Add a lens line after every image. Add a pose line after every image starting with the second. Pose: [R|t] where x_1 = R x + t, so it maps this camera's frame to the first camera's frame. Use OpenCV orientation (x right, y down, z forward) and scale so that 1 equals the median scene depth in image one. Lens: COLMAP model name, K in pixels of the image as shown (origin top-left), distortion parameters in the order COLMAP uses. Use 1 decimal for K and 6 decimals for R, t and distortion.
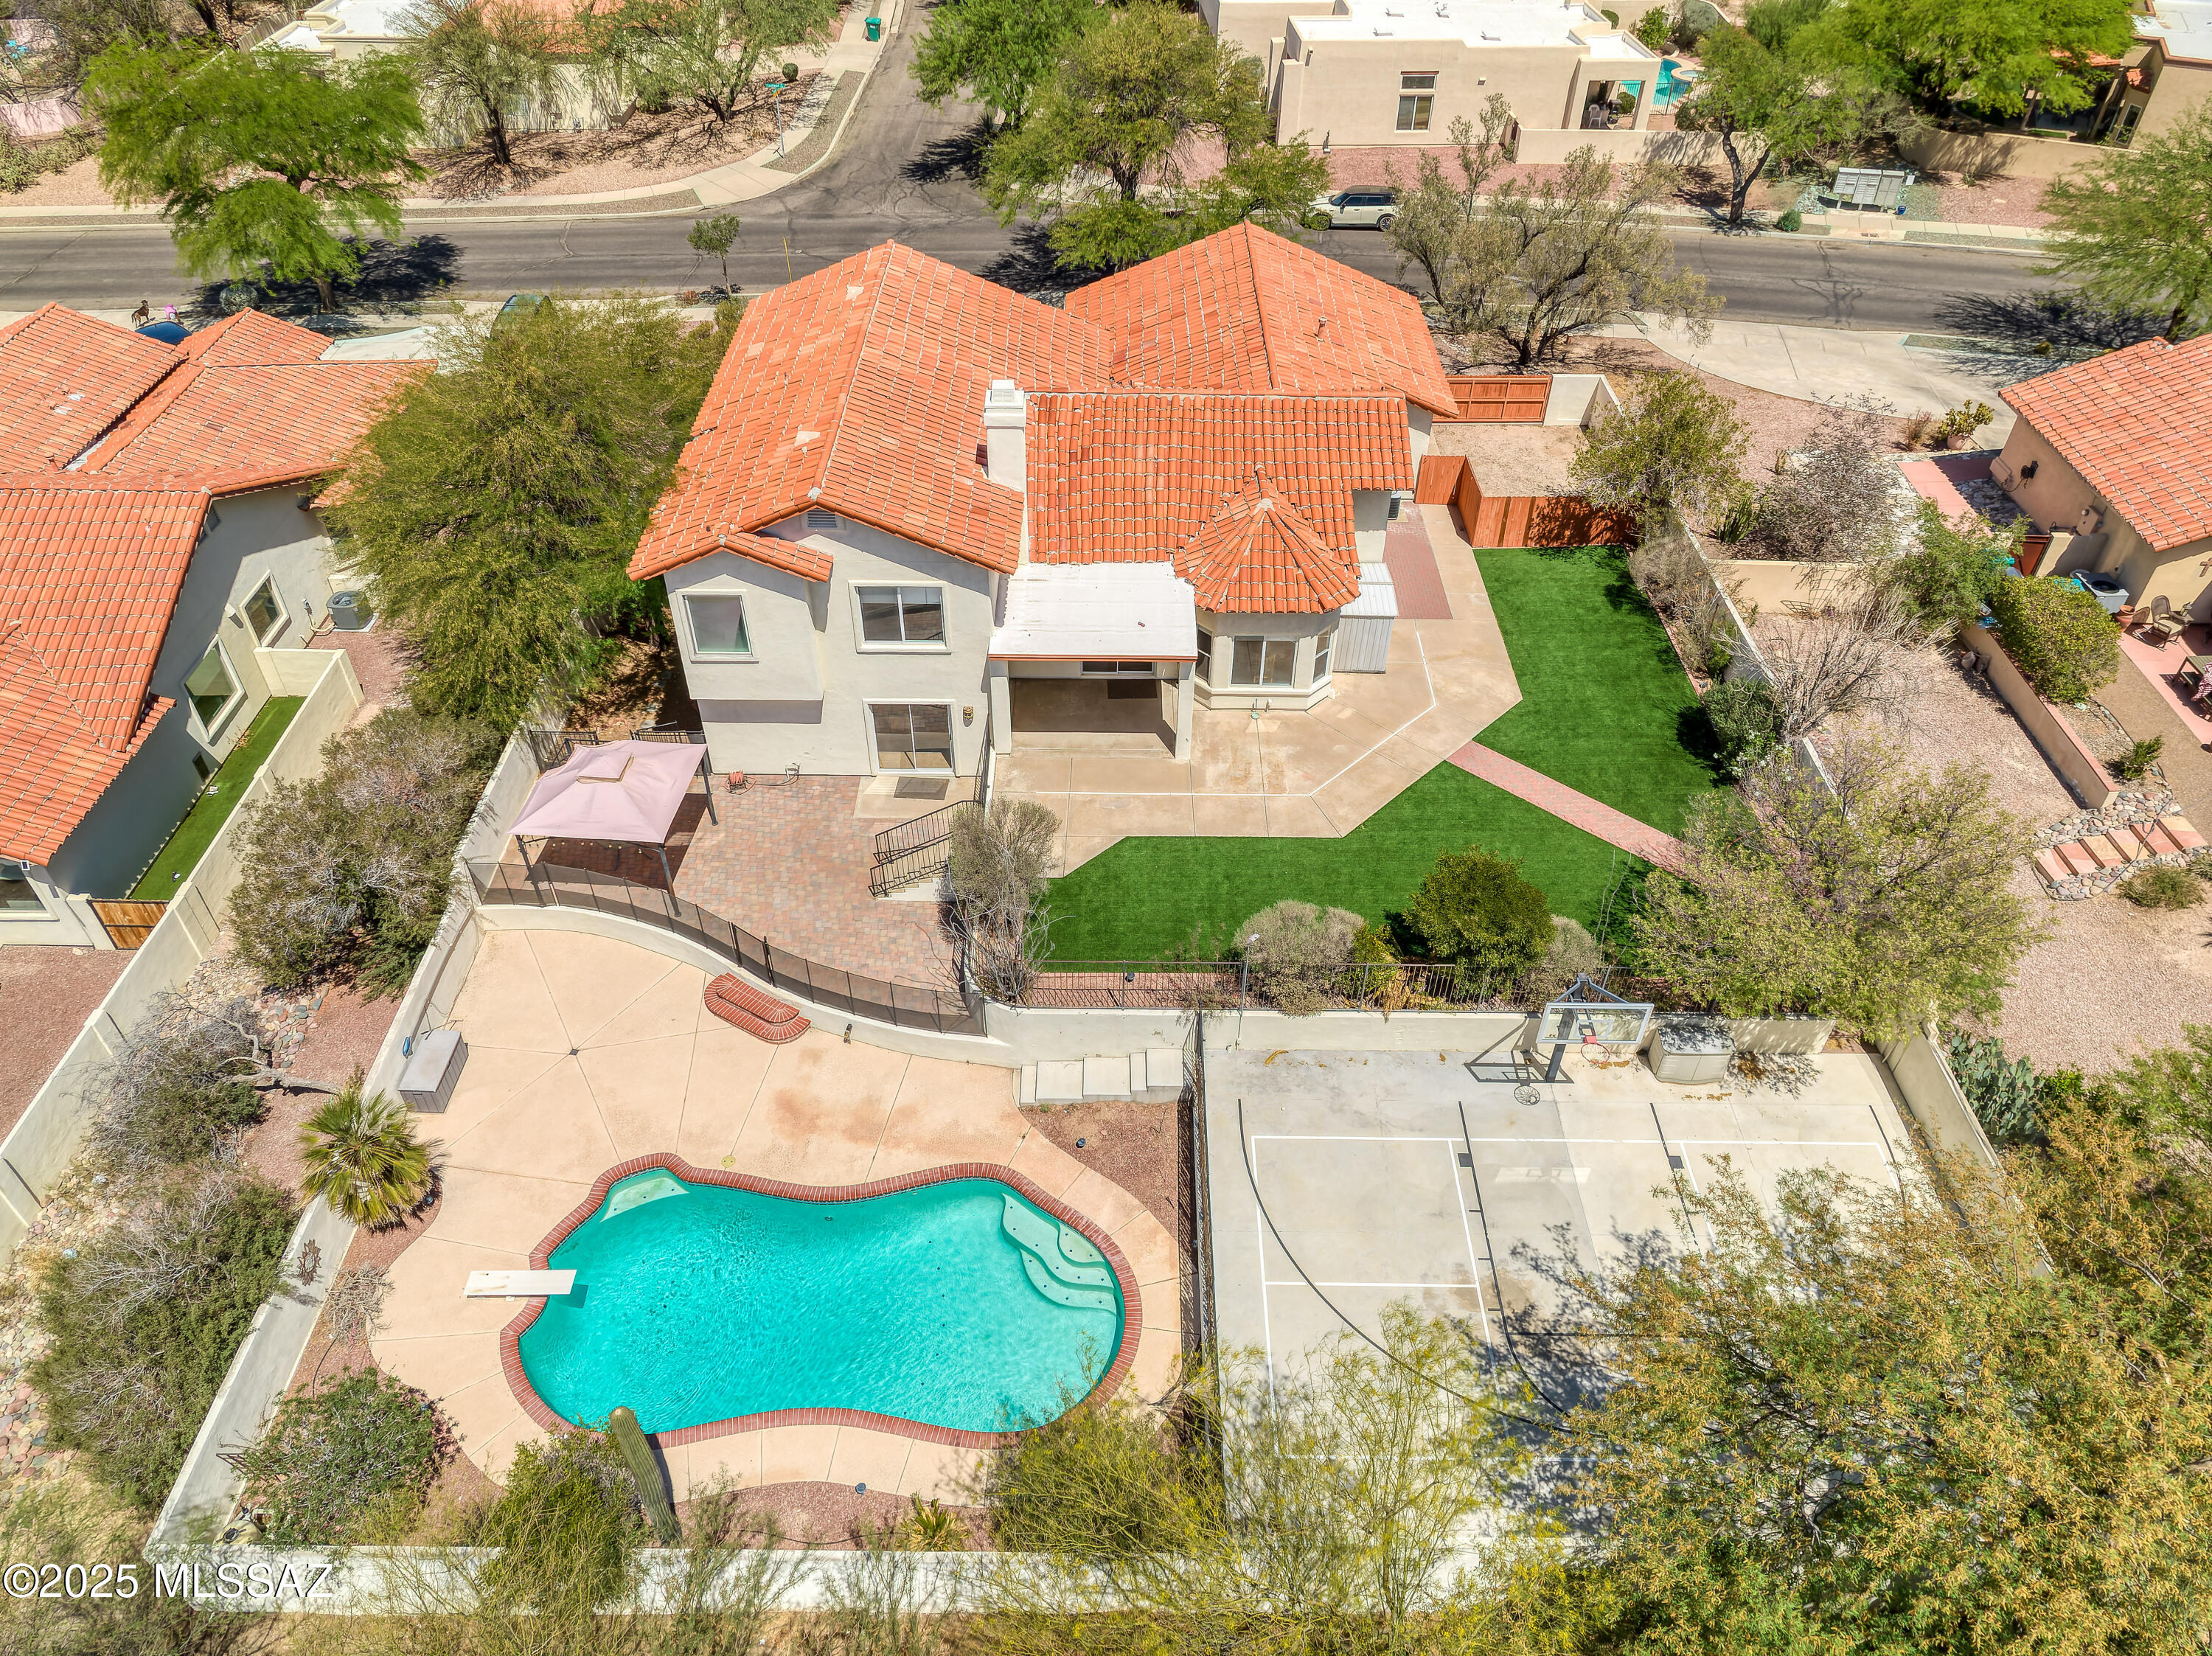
lens RADIAL K [[1510.8, 0, 1105.6], [0, 1510.8, 833.7], [0, 0, 1]] dist [0.004453, -0.002955]
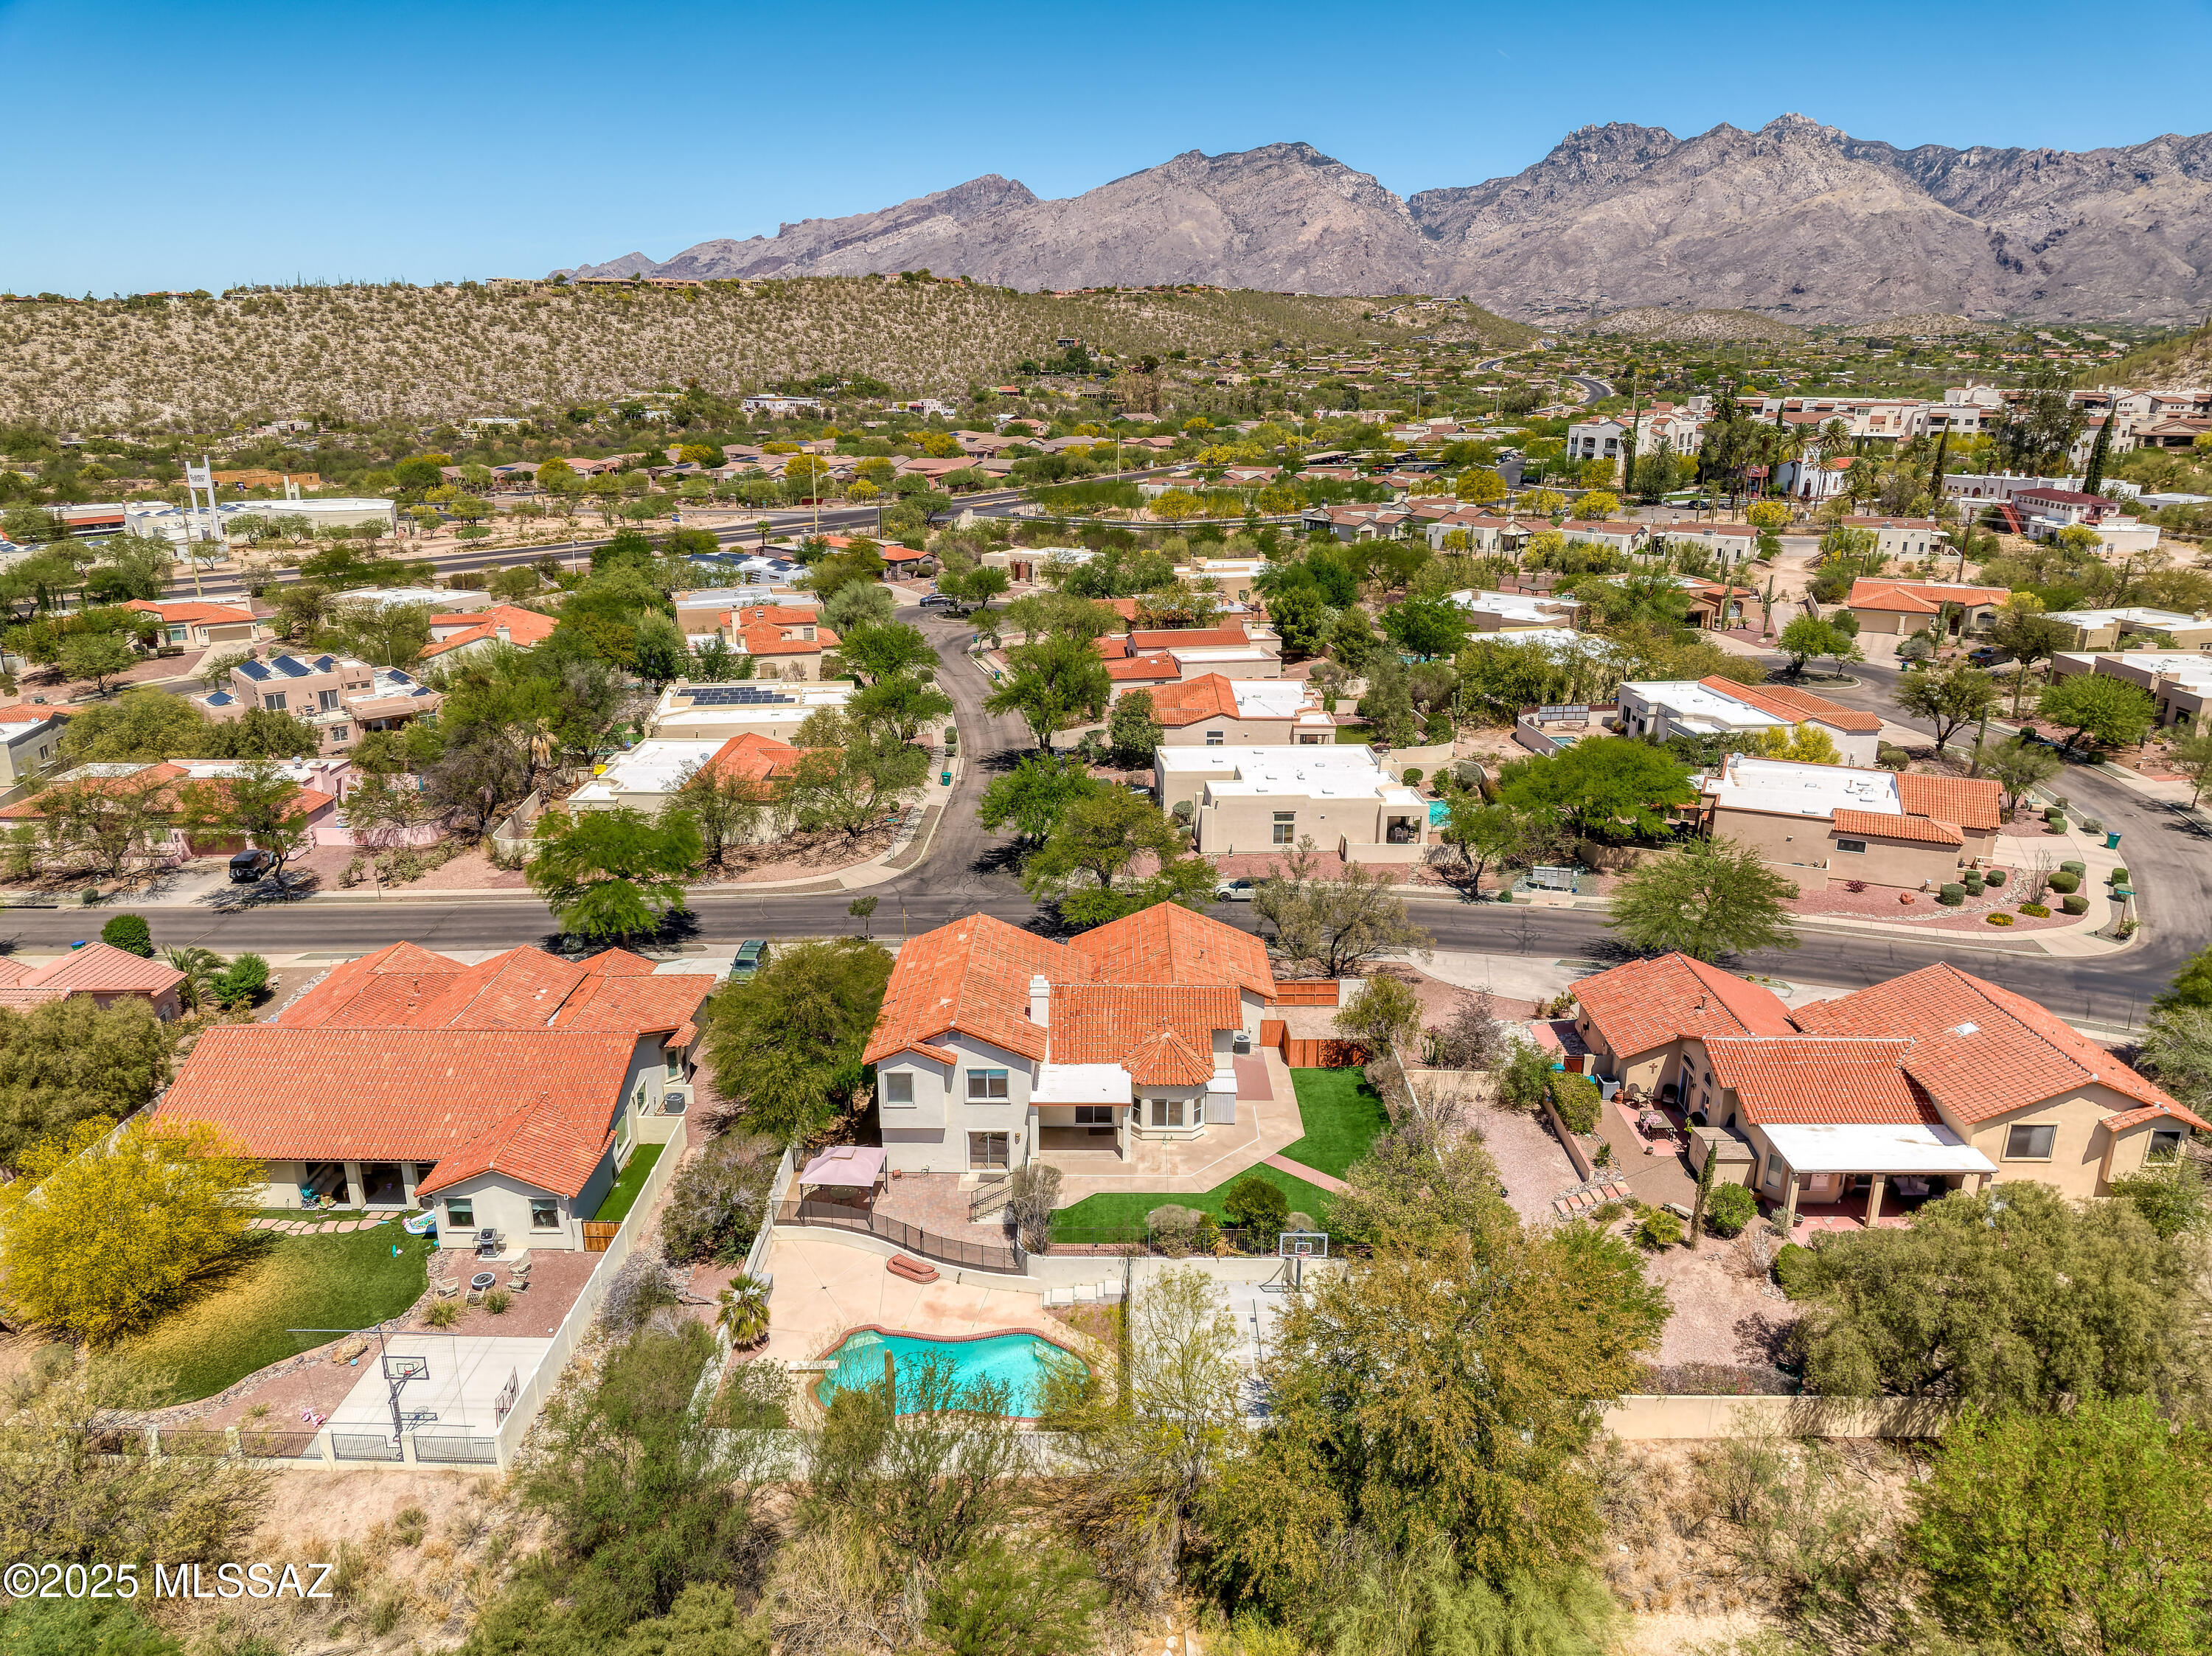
lens RADIAL K [[1510.8, 0, 1103.6], [0, 1510.8, 845.5], [0, 0, 1]] dist [0.004453, -0.002955]
pose [[0.999987, -0.003520, -0.003632, 0.027683], [0.001793, 0.918229, -0.396047, 0.325216], [0.004729, 0.396035, 0.918223, -0.889962]]
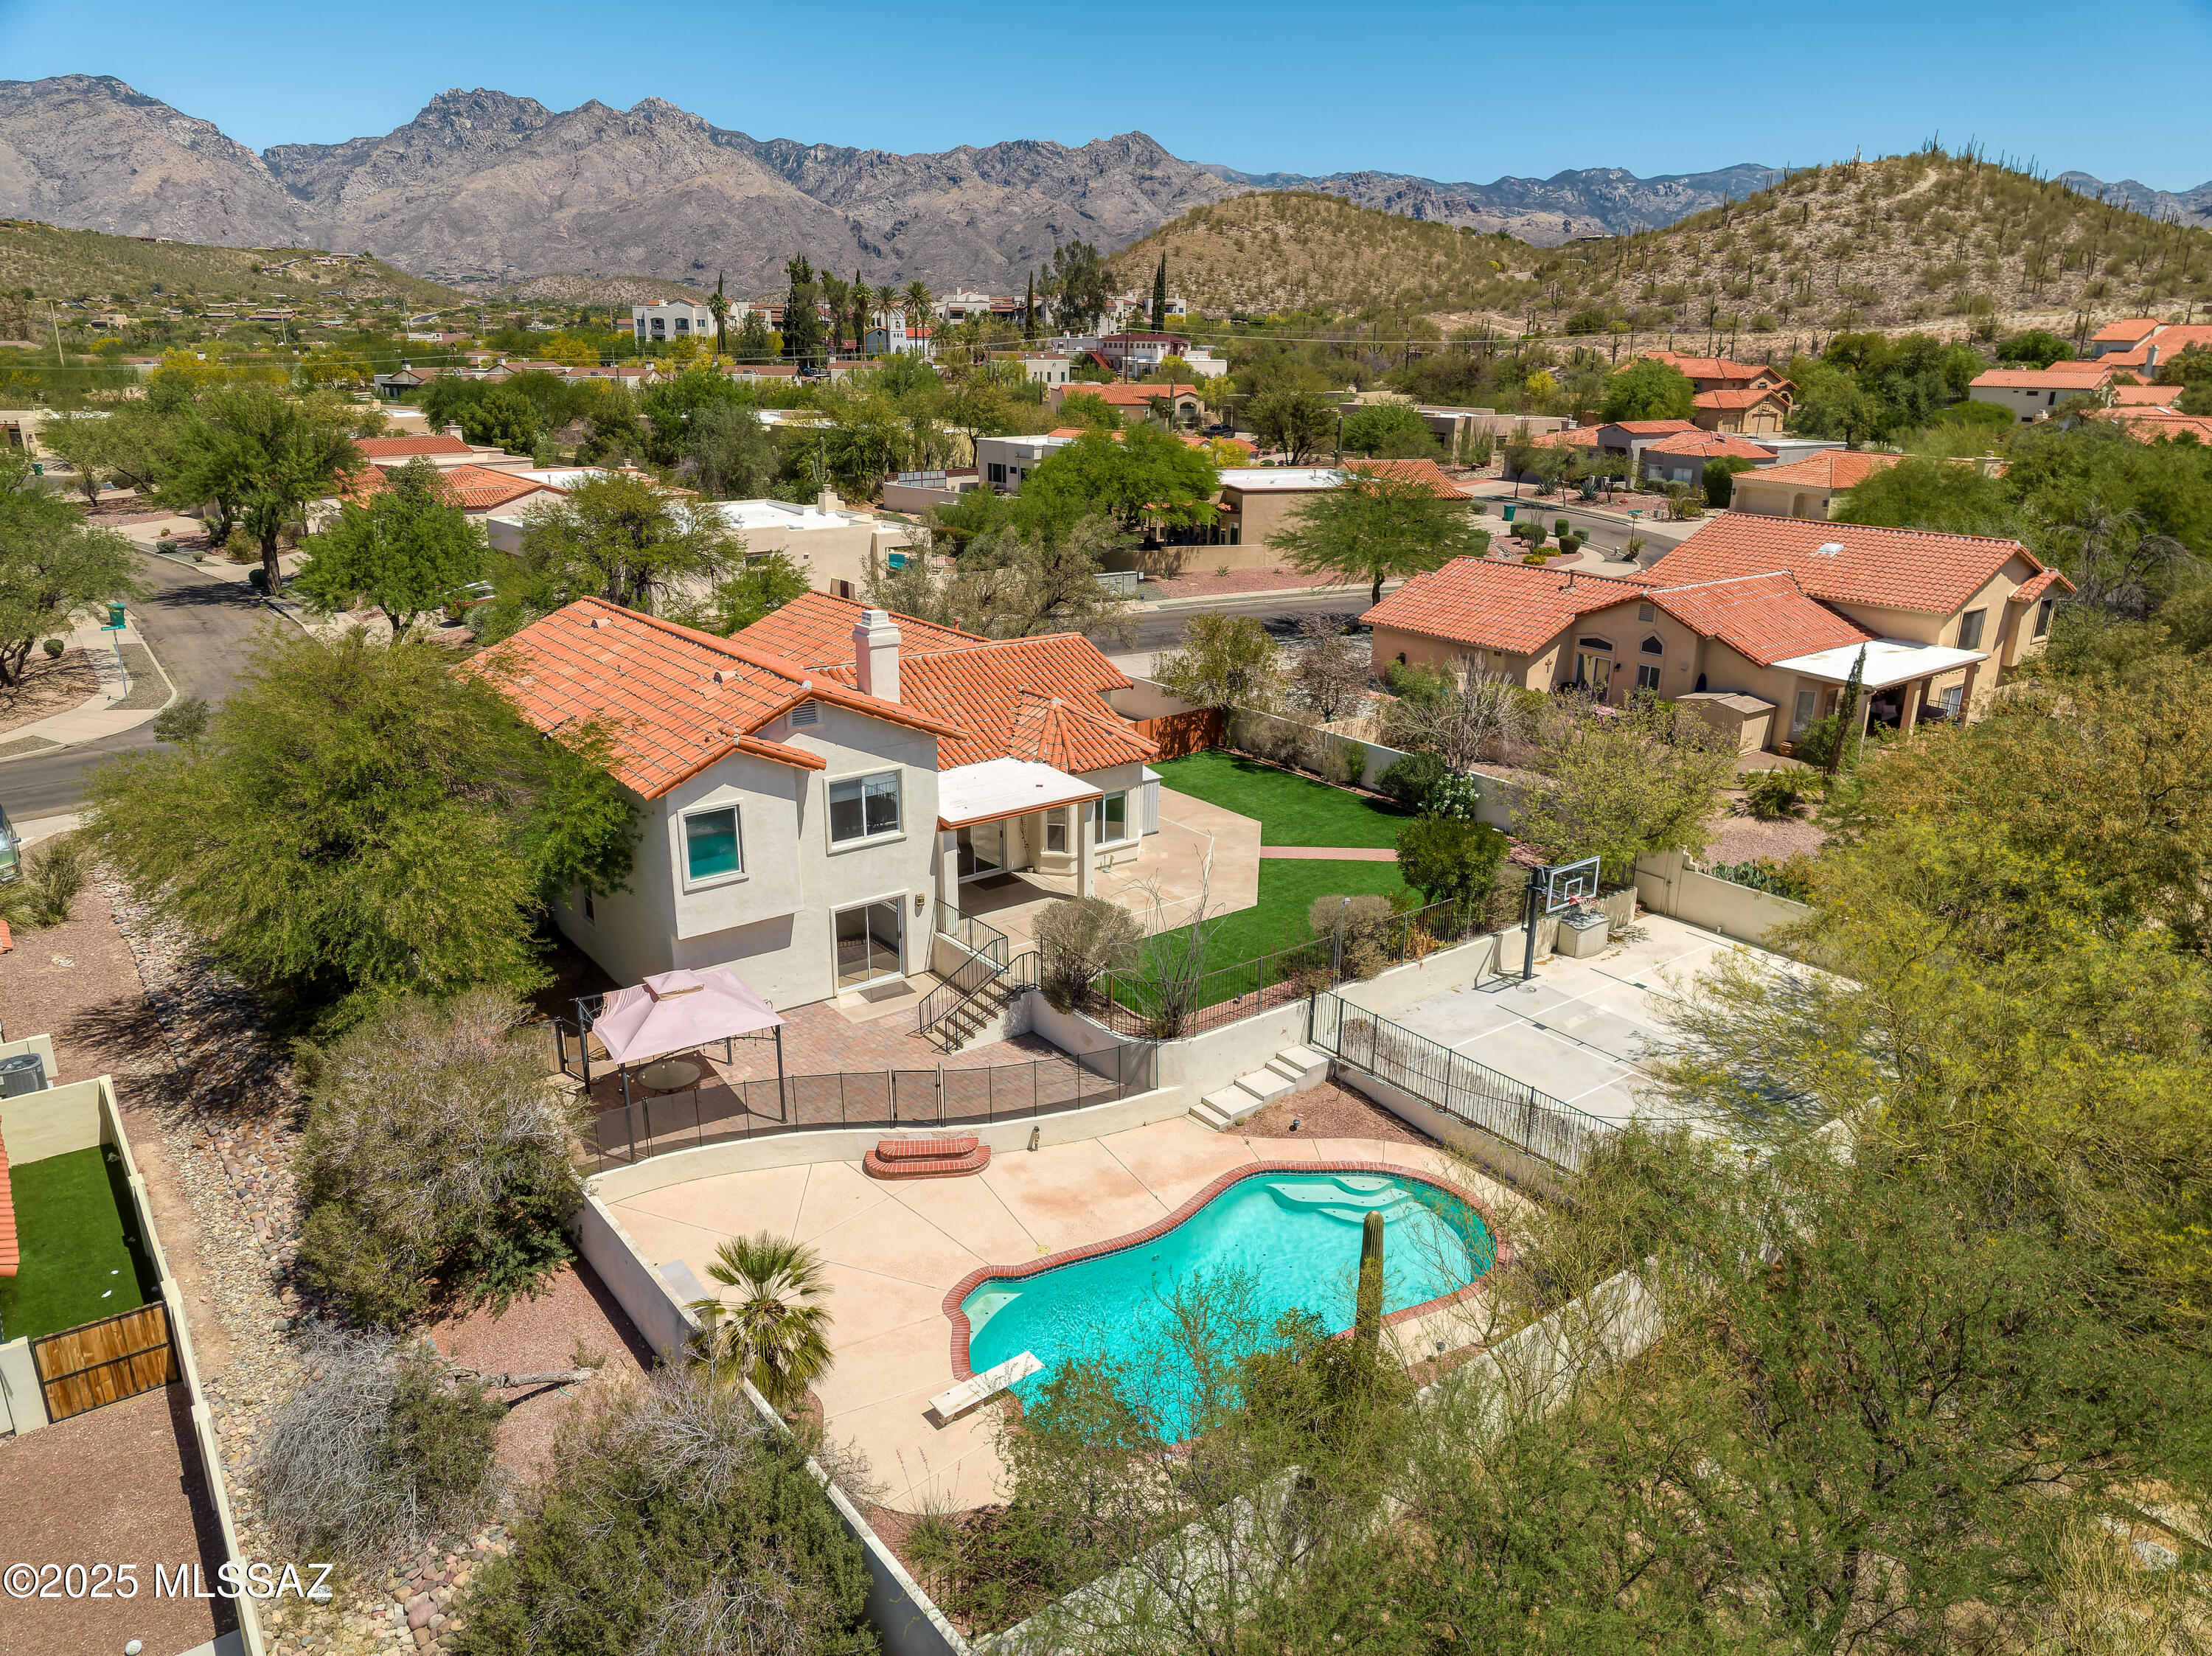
lens RADIAL K [[1510.8, 0, 1106.1], [0, 1510.8, 832.8], [0, 0, 1]] dist [0.004453, -0.002955]
pose [[0.793494, -0.191376, 0.577705, -0.538083], [0.400040, 0.879390, -0.258151, 0.185654], [-0.458624, 0.435946, 0.774348, 0.093181]]
